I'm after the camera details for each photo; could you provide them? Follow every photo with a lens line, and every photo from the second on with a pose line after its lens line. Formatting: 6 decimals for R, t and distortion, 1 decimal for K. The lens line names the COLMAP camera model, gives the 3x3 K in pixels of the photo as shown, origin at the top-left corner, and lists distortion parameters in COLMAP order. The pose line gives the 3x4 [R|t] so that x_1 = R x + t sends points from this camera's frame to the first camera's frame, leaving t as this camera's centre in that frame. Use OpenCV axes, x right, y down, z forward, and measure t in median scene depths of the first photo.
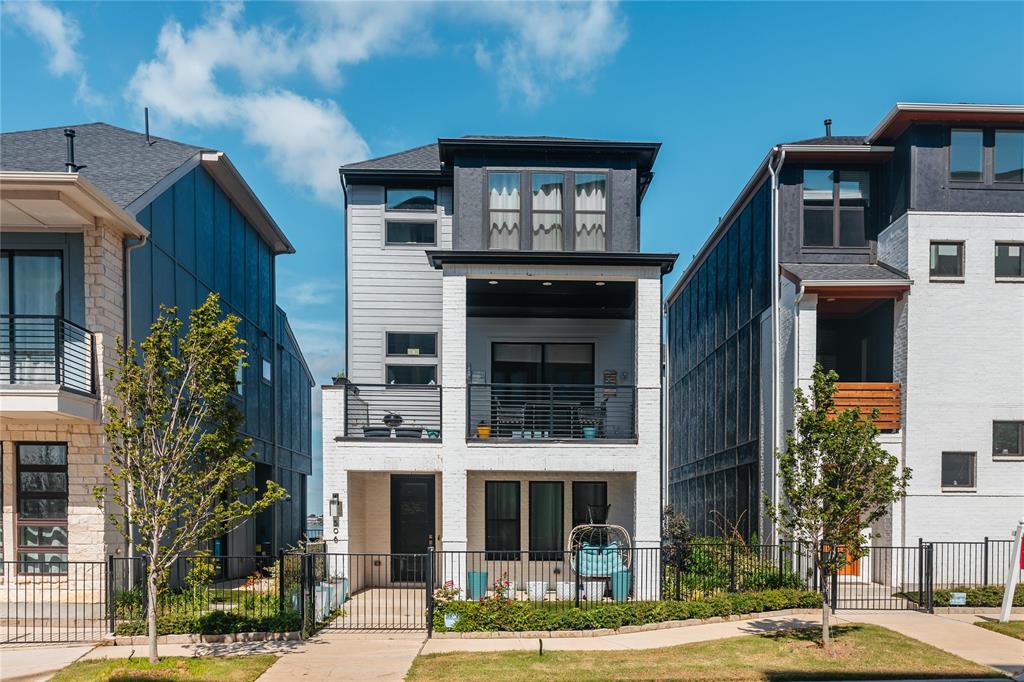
lens RADIAL K [[822.4, 0, 512.0], [0, 822.4, 364.7], [0, 0, 1]] dist [0.000660, 0.000086]
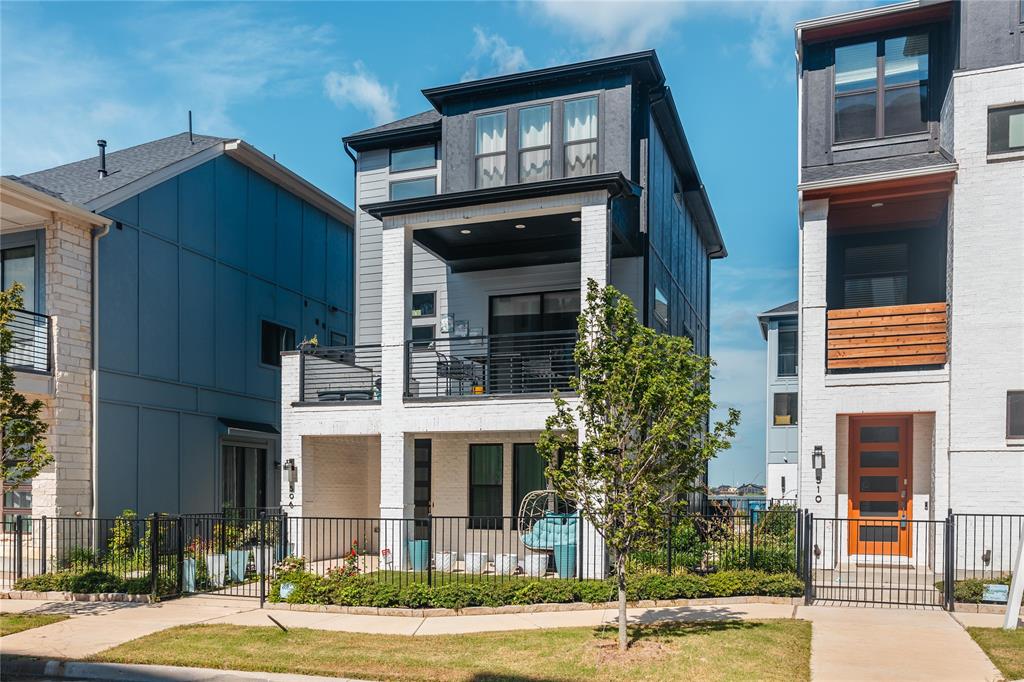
lens RADIAL K [[804.1, 0, 512.0], [0, 804.1, 341.0], [0, 0, 1]] dist [-0.006238, -0.002834]
pose [[0.929653, -0.066584, -0.362369, 0.393694], [0.067878, 0.997651, -0.009175, 0.040237], [0.362129, -0.016067, 0.931990, 0.185983]]
